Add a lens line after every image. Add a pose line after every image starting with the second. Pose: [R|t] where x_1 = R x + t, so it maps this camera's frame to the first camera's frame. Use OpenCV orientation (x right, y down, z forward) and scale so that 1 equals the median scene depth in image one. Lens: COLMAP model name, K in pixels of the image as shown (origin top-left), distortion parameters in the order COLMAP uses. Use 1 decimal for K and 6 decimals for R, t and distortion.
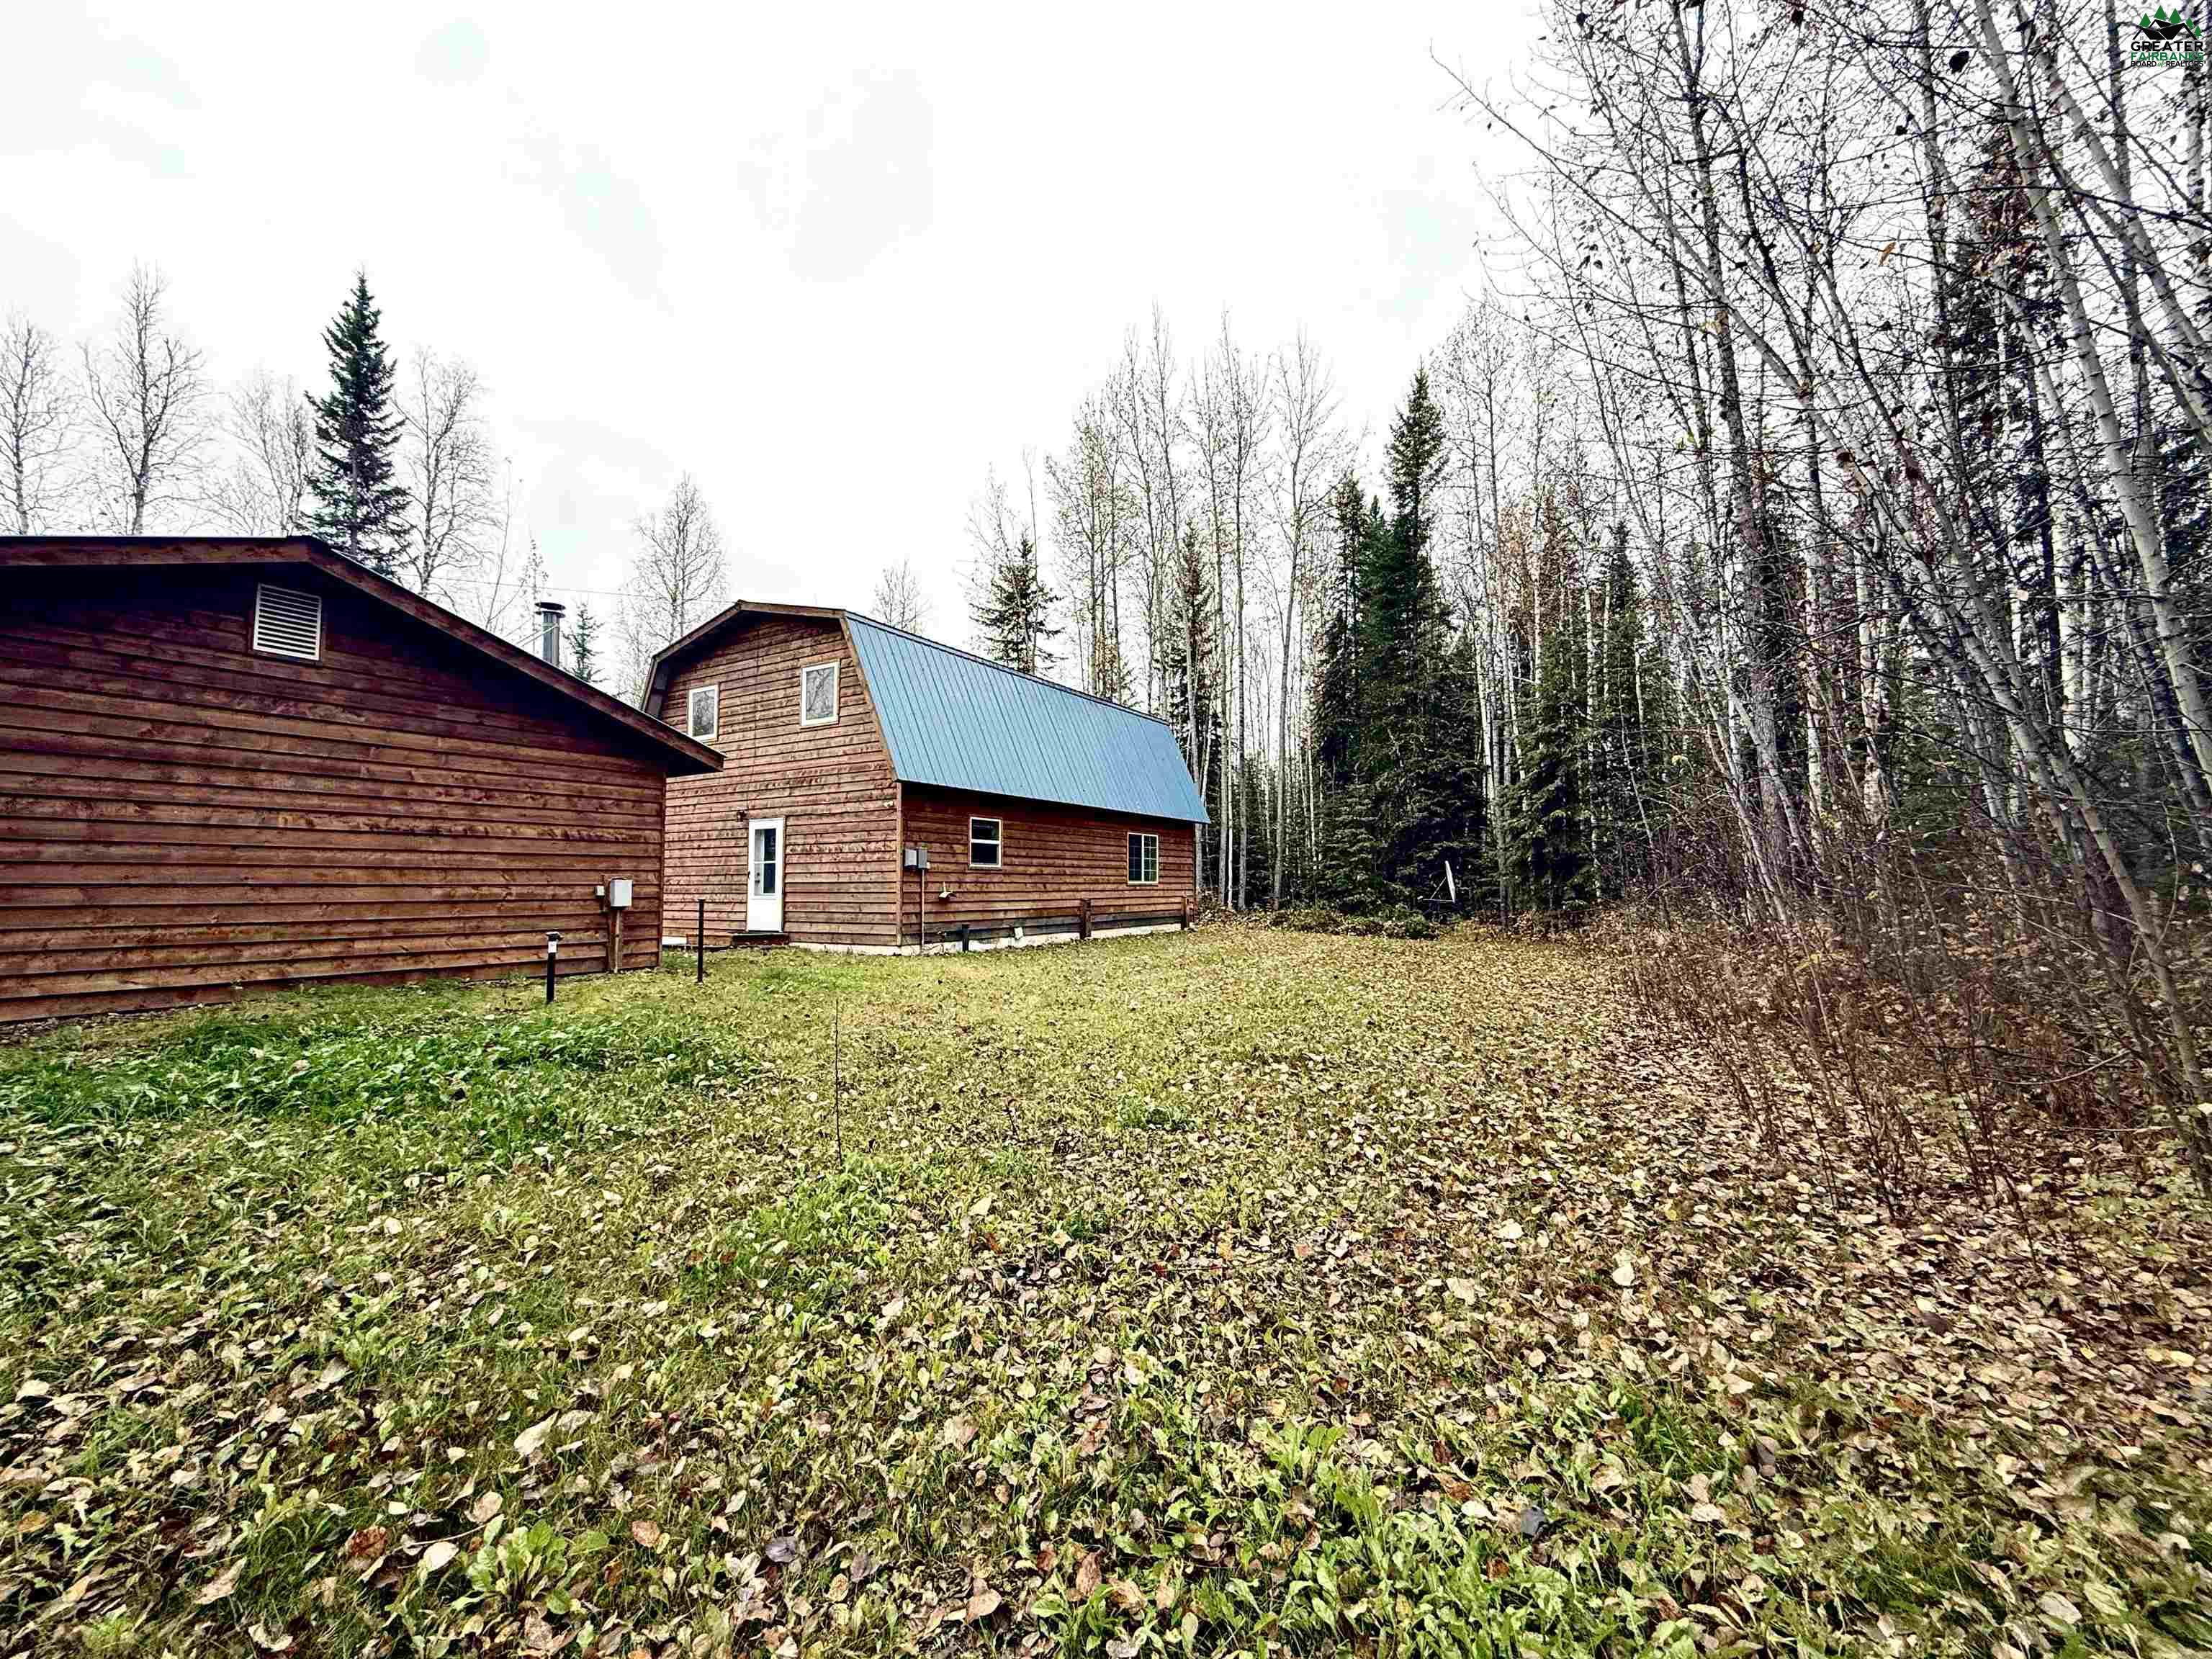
lens RADIAL K [[880.1, 0, 1101.9], [0, 880.1, 830.6], [0, 0, 1]] dist [-0.001826, 0.000127]
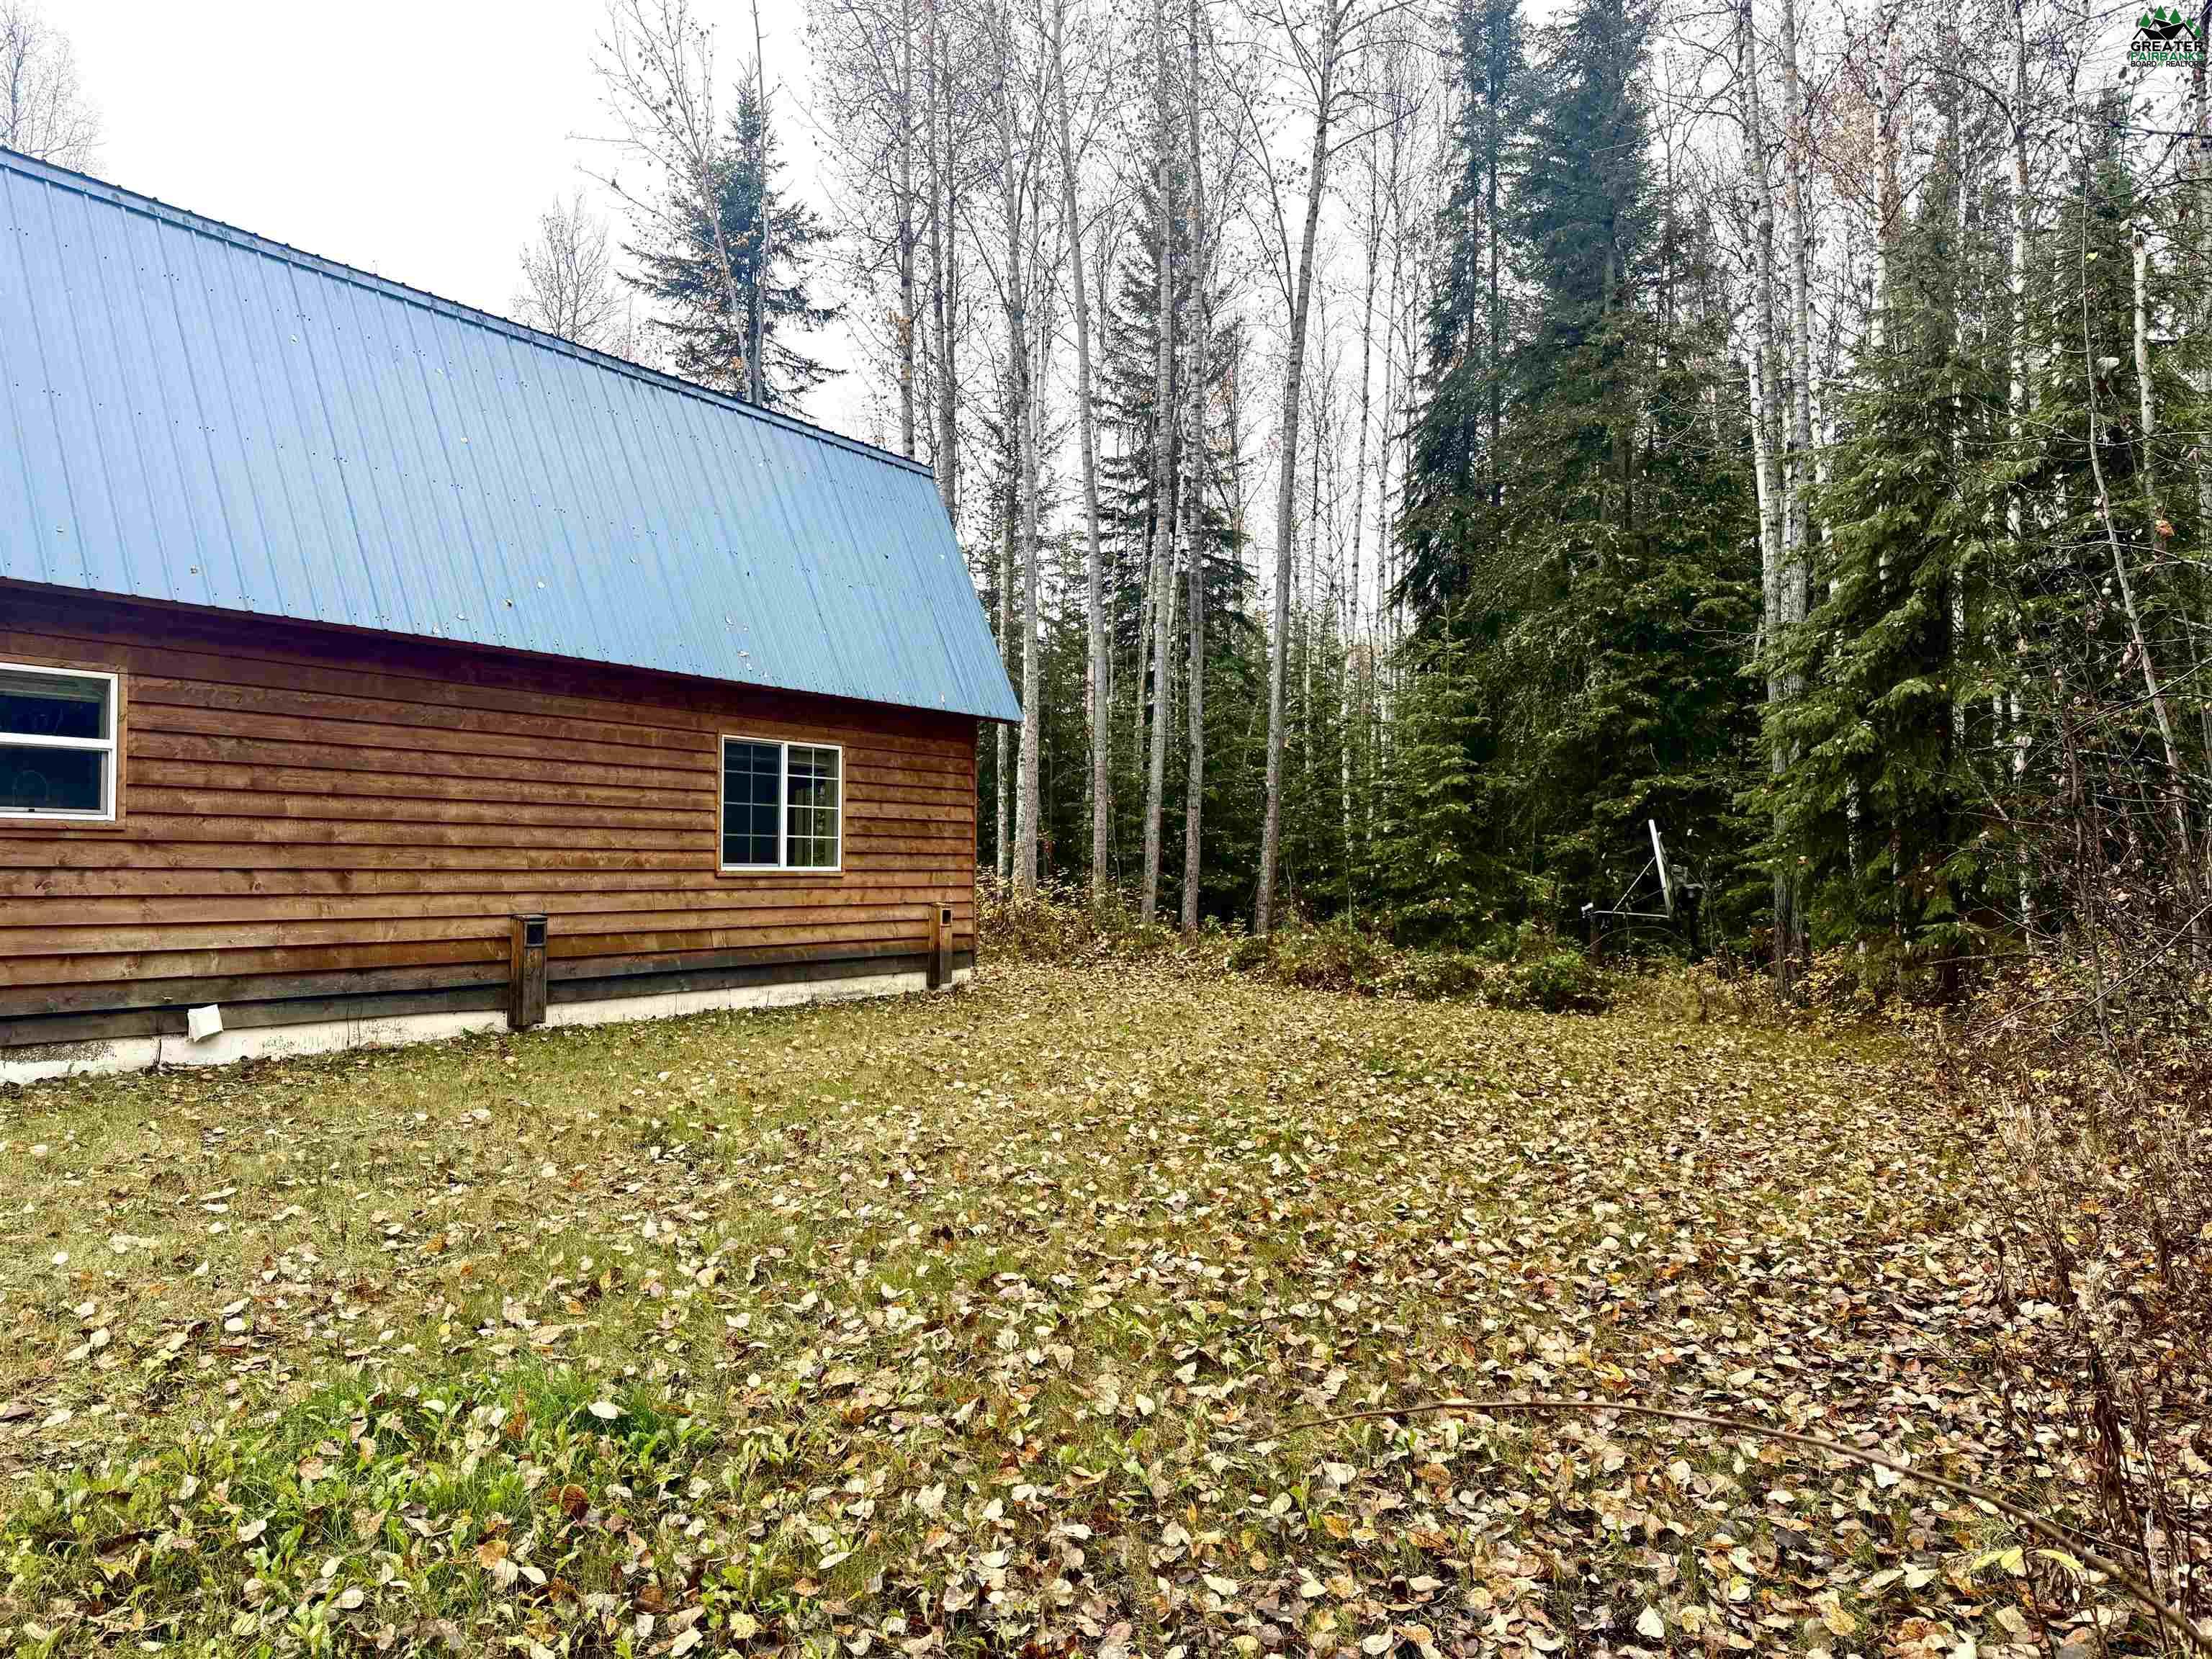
lens RADIAL K [[1550.4, 0, 1125.2], [0, 1550.4, 819.7], [0, 0, 1]] dist [0.058245, -0.006333]
pose [[0.999735, 0.001922, -0.022957, 0.168702], [-0.001284, 0.999614, 0.027765, 0.015564], [0.023002, -0.027728, 0.999351, 0.271934]]
